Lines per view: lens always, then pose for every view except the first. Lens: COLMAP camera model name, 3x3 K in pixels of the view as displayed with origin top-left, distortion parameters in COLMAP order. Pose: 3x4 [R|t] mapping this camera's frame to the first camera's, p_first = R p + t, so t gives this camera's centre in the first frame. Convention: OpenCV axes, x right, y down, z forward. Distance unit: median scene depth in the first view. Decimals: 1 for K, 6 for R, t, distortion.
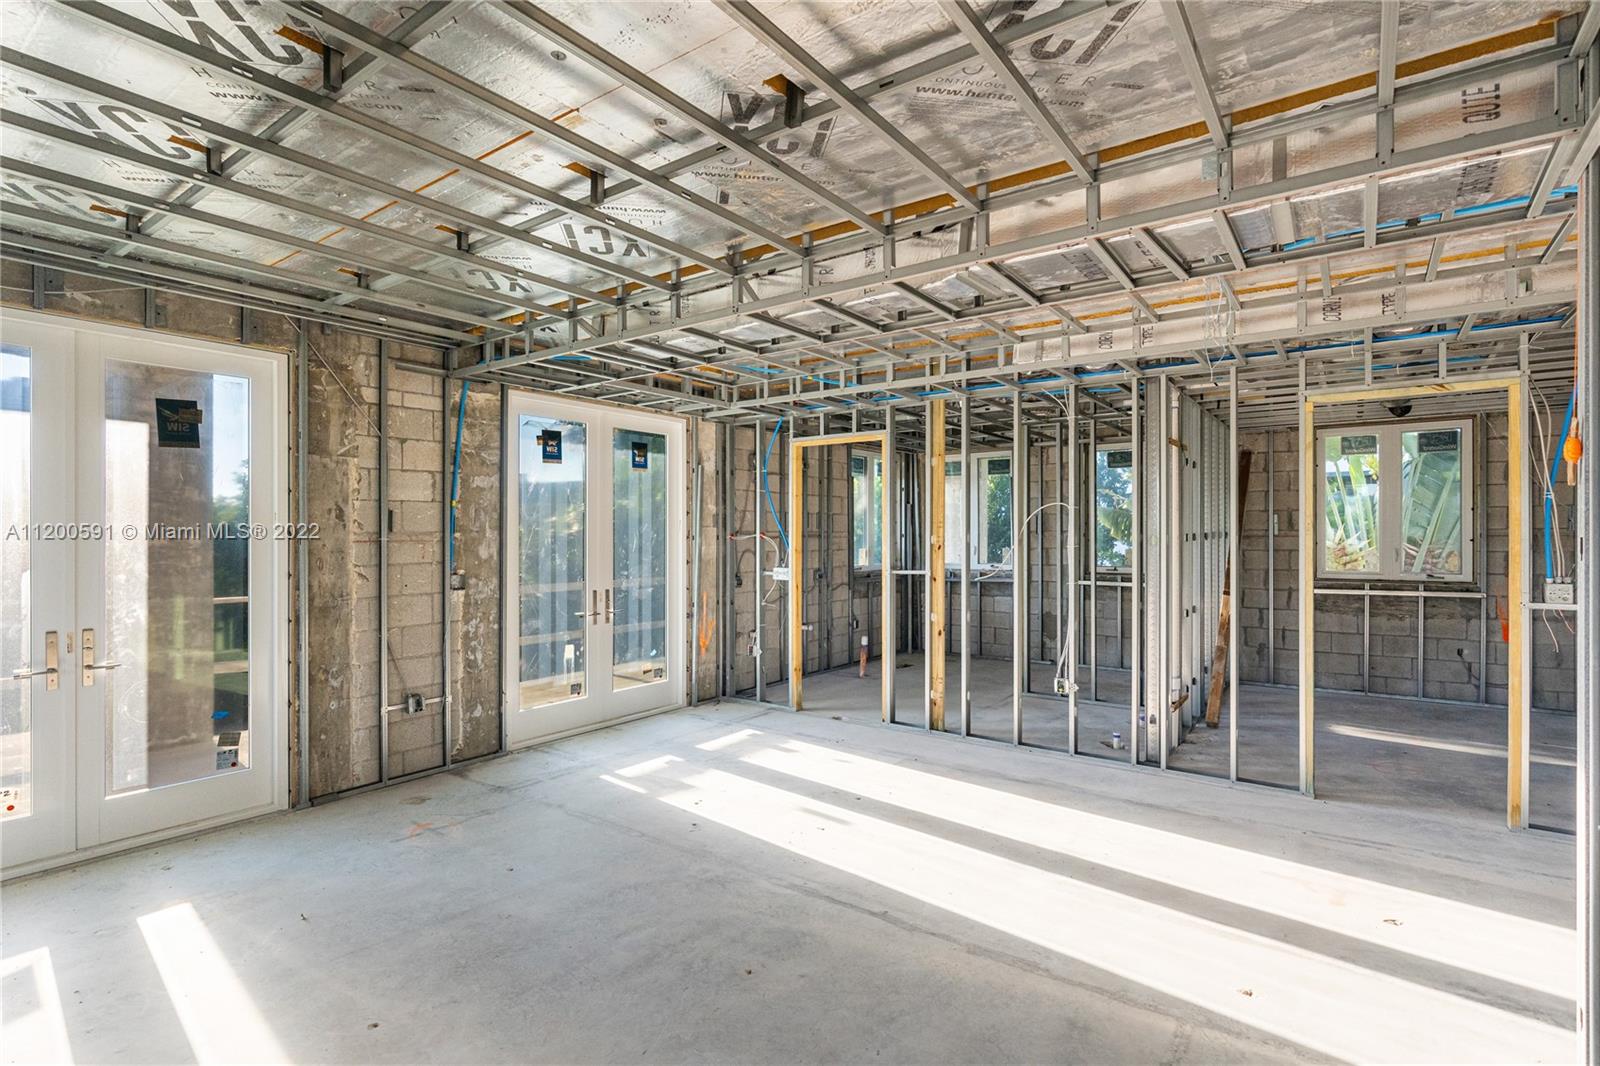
lens RADIAL K [[784.1, 0, 793.2], [0, 784.1, 530.9], [0, 0, 1]] dist [-0.002914, -0.000098]
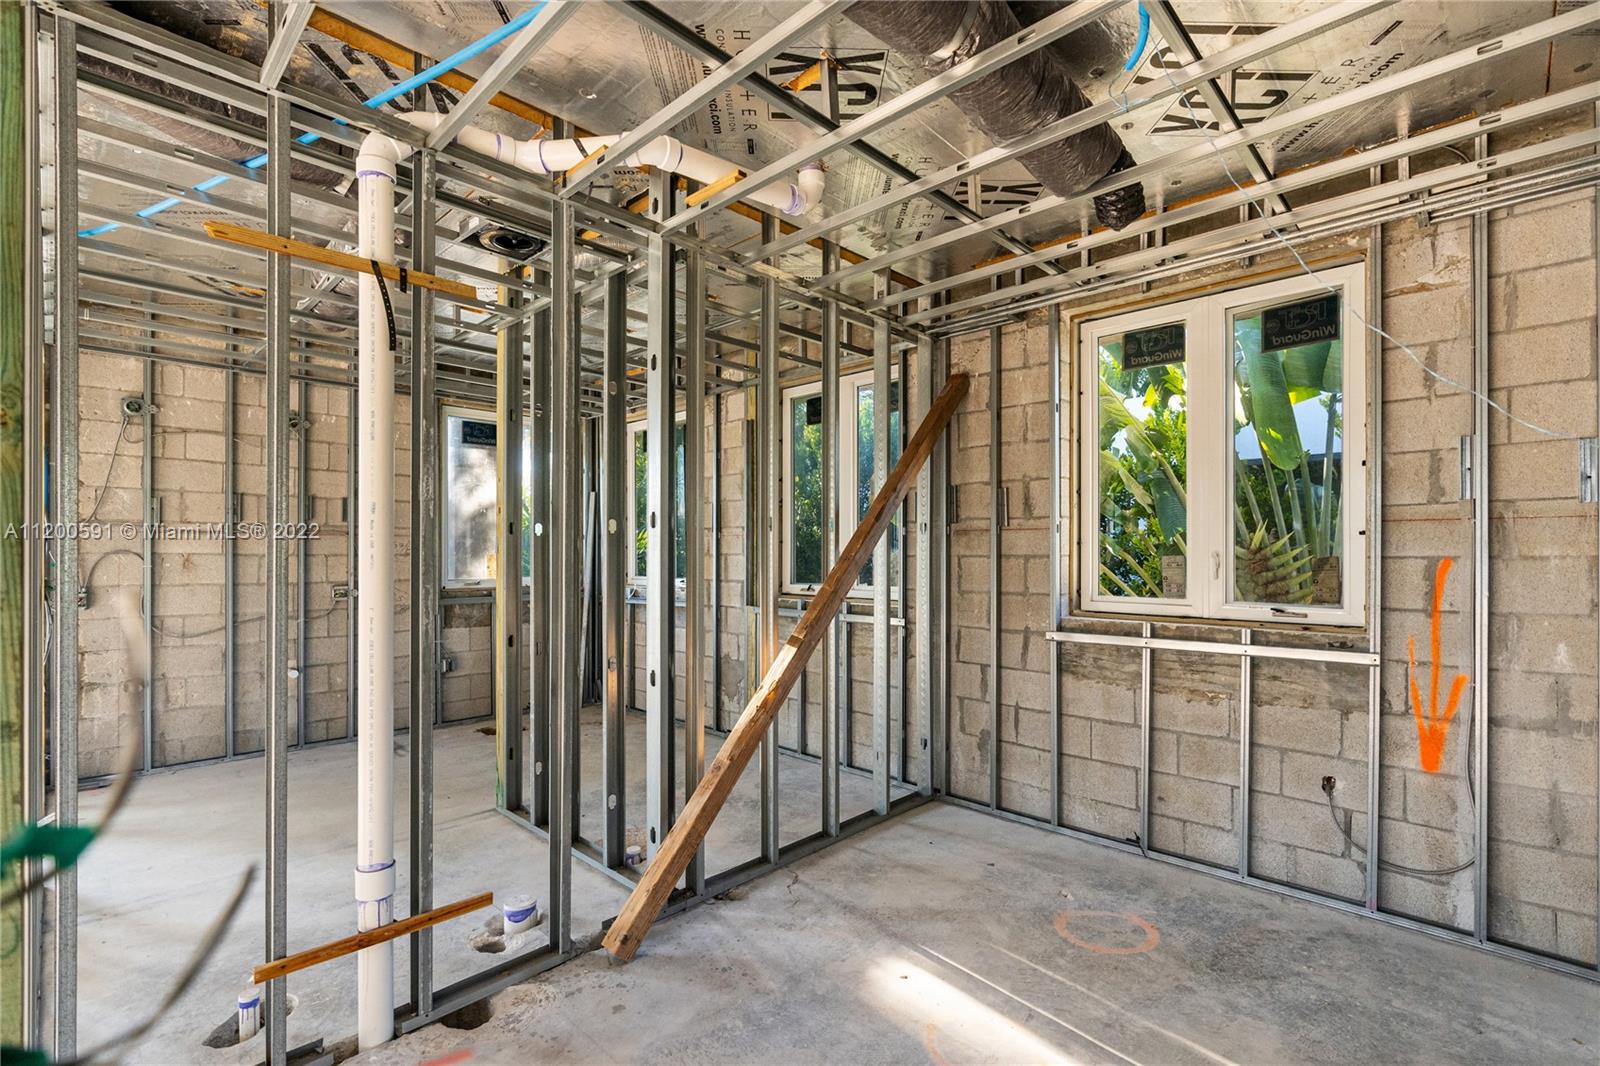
lens RADIAL K [[734.1, 0, 805.0], [0, 734.1, 546.5], [0, 0, 1]] dist [-0.007921, 0.001461]
pose [[0.990897, 0.000381, -0.134620, 0.602985], [-0.000528, 0.999999, -0.001057, 0.020330], [0.134620, 0.001118, 0.990897, 0.538971]]
